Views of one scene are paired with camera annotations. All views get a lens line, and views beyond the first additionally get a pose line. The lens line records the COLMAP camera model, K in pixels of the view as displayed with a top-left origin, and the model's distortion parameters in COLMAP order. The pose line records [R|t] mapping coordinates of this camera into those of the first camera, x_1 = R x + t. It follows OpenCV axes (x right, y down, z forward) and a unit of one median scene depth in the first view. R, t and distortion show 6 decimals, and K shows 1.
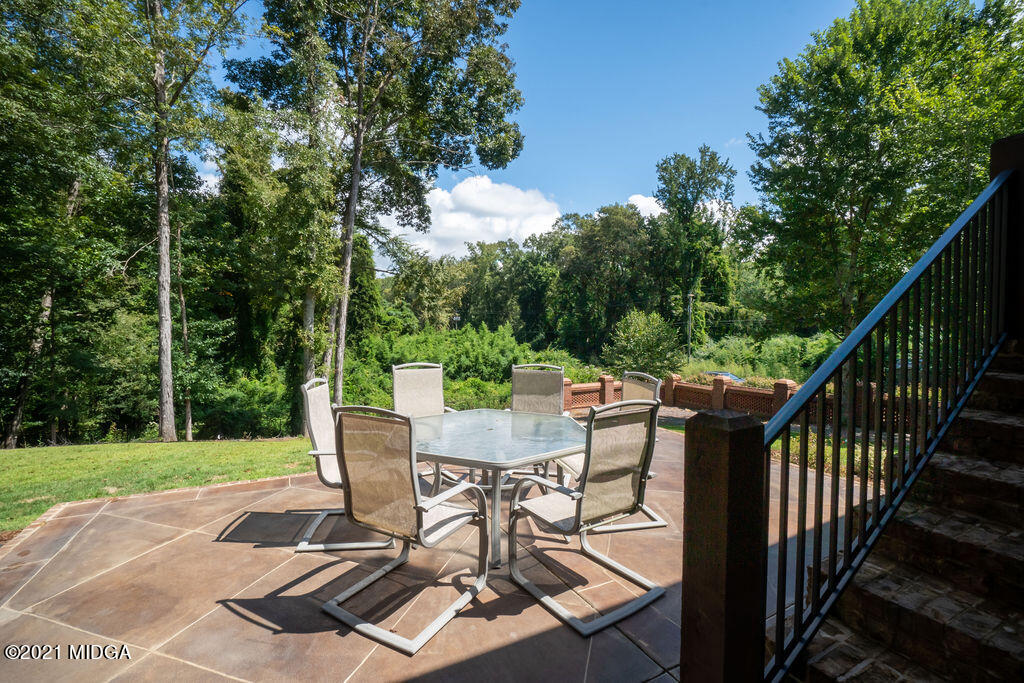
lens RADIAL K [[459.6, 0, 529.5], [0, 459.6, 325.2], [0, 0, 1]] dist [-0.035259, 0.010385]
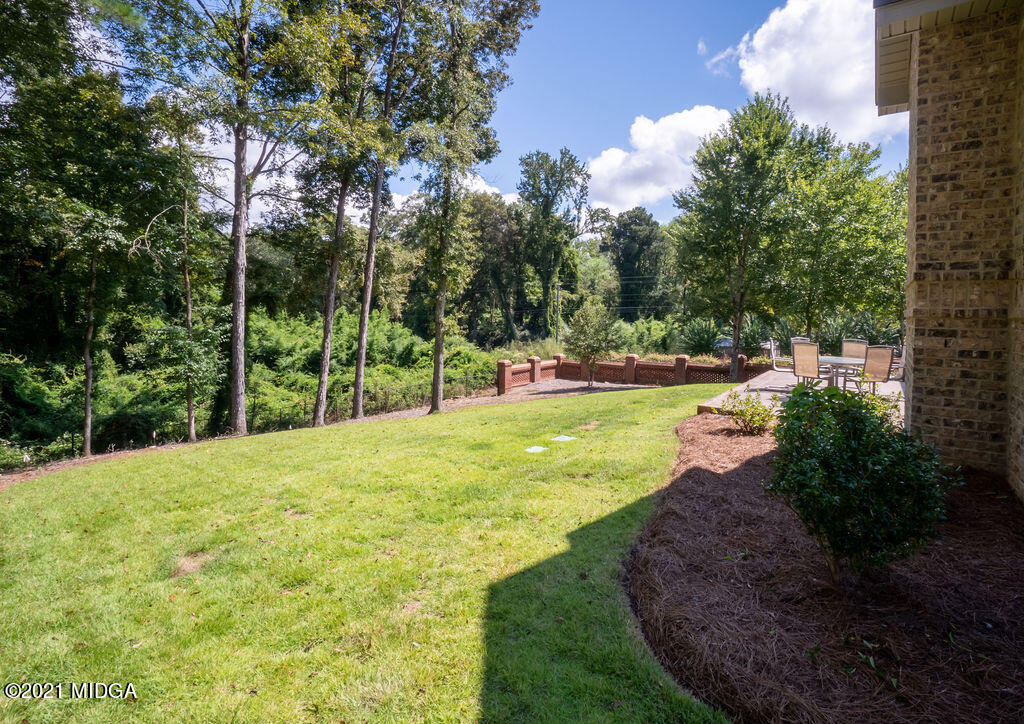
lens RADIAL K [[494.4, 0, 533.5], [0, 494.4, 304.8], [0, 0, 1]] dist [-0.019242, 0.003822]
pose [[0.906486, 0.014030, 0.422003, -0.183148], [-0.010696, 0.999890, -0.010266, -0.002332], [-0.422101, 0.004792, 0.906536, -0.047971]]
